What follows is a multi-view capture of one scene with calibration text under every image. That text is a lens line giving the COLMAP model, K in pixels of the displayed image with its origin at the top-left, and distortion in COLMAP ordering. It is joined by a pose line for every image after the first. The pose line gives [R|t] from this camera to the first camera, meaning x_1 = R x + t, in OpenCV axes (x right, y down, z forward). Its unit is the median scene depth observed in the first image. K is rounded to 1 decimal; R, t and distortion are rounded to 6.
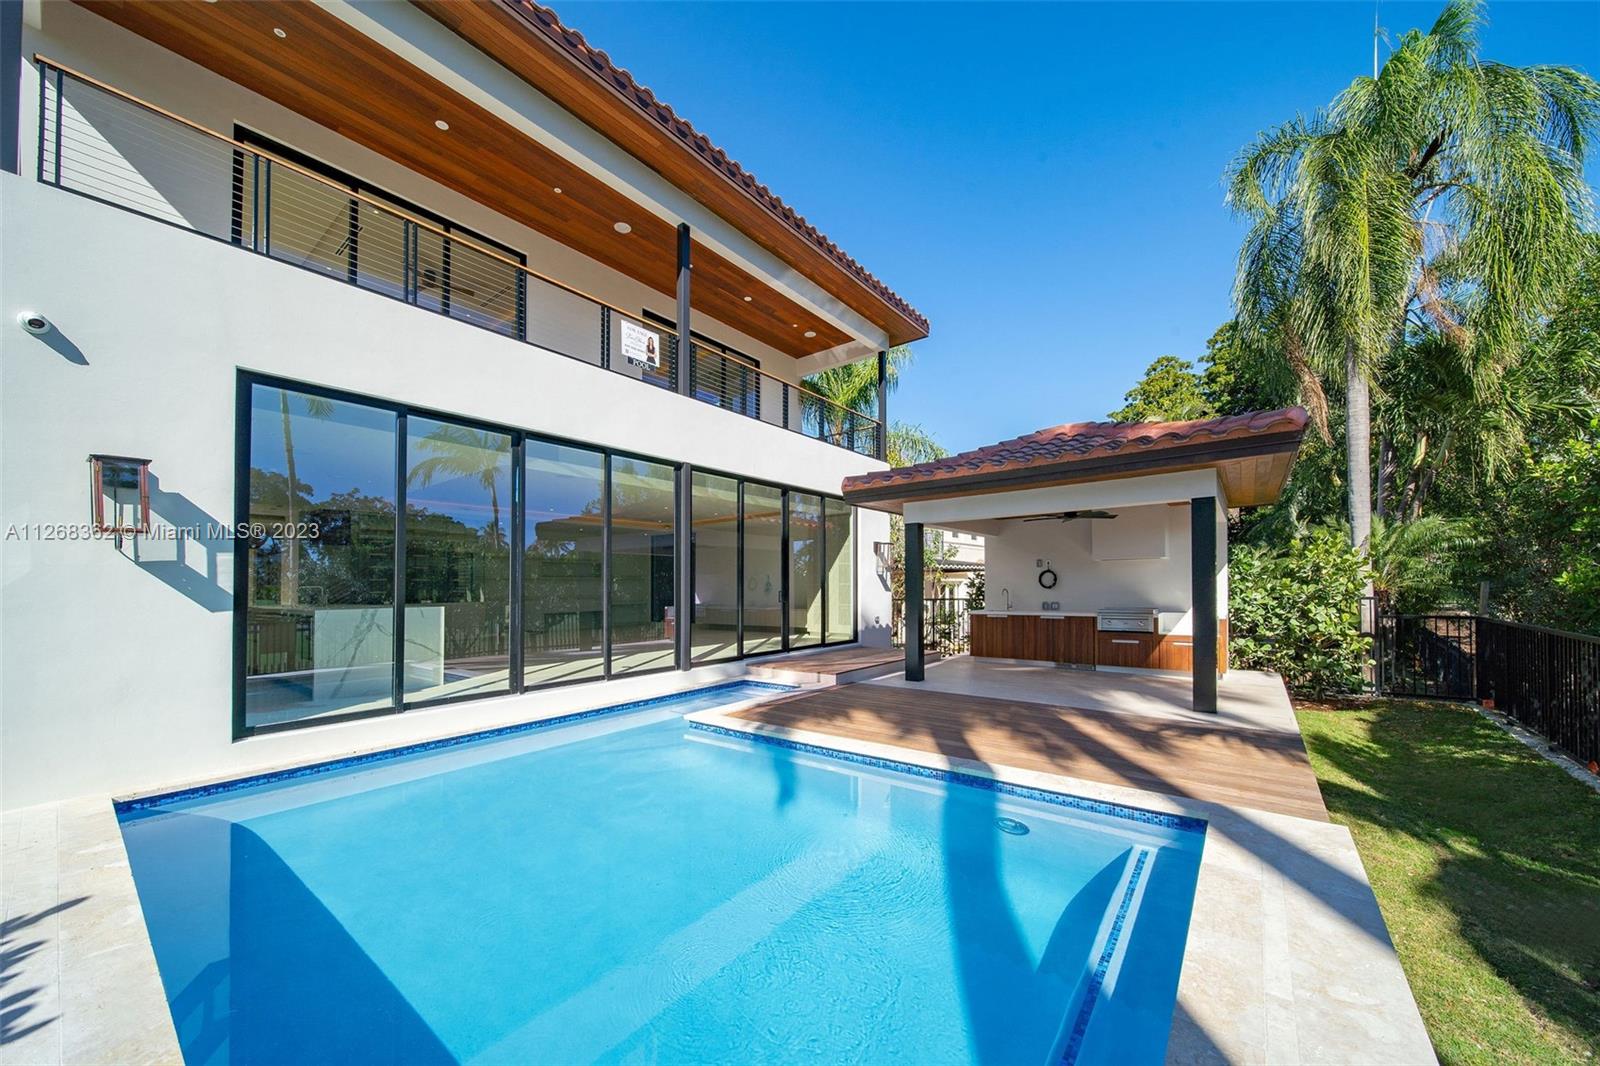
lens RADIAL K [[570.0, 0, 800.7], [0, 570.0, 574.4], [0, 0, 1]] dist [0.000096, -0.000040]
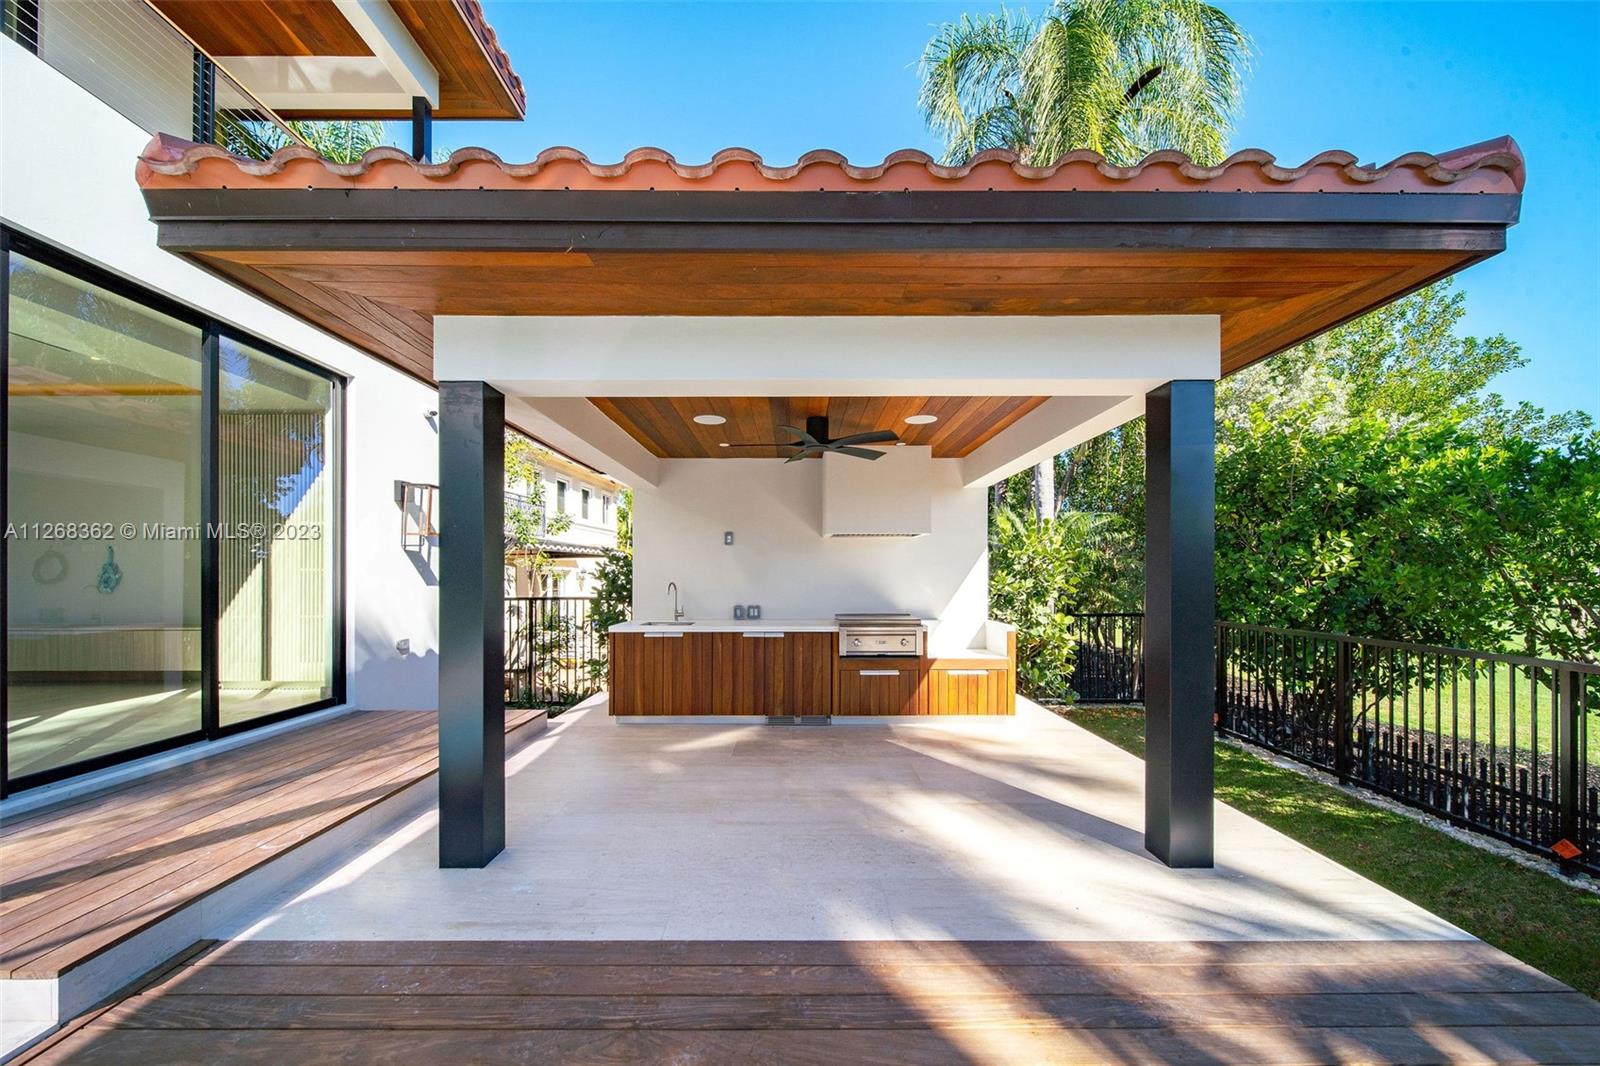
lens RADIAL K [[580.3, 0, 792.9], [0, 580.3, 575.9], [0, 0, 1]] dist [0.015496, 0.000024]
pose [[0.794420, 0.009735, 0.607291, 0.099488], [-0.020355, 0.999737, 0.010601, 0.010007], [-0.607028, -0.020783, 0.794409, 0.430917]]
